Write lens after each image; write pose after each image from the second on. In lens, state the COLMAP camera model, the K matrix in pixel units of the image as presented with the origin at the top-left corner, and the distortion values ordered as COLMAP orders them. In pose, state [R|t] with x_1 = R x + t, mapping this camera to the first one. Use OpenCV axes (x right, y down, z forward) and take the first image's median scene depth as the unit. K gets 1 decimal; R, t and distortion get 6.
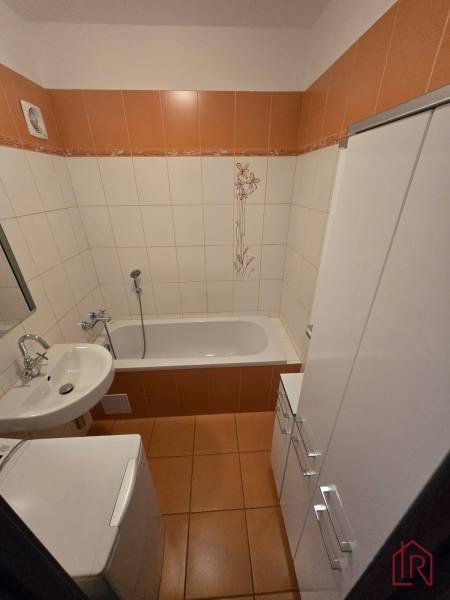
lens RADIAL K [[235.6, 0, 225.7], [0, 235.6, 300.5], [0, 0, 1]] dist [-0.003512, -0.000584]
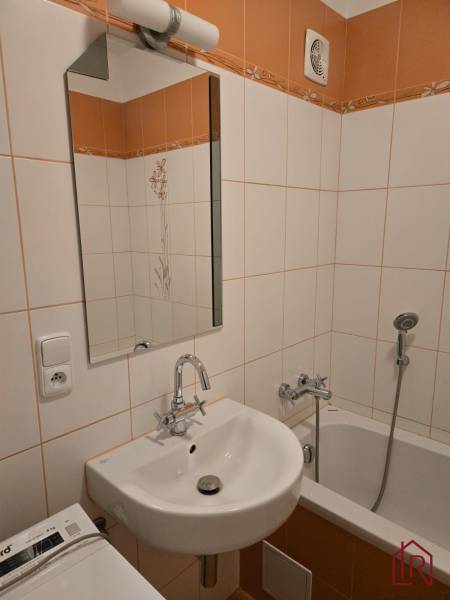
lens RADIAL K [[405.9, 0, 224.9], [0, 405.9, 300.5], [0, 0, 1]] dist [0.035694, -0.005045]
pose [[0.685979, 0.141881, -0.713654, -0.077602], [-0.329477, 0.935059, -0.130801, 0.102250], [0.648751, 0.324859, 0.688178, 0.270038]]
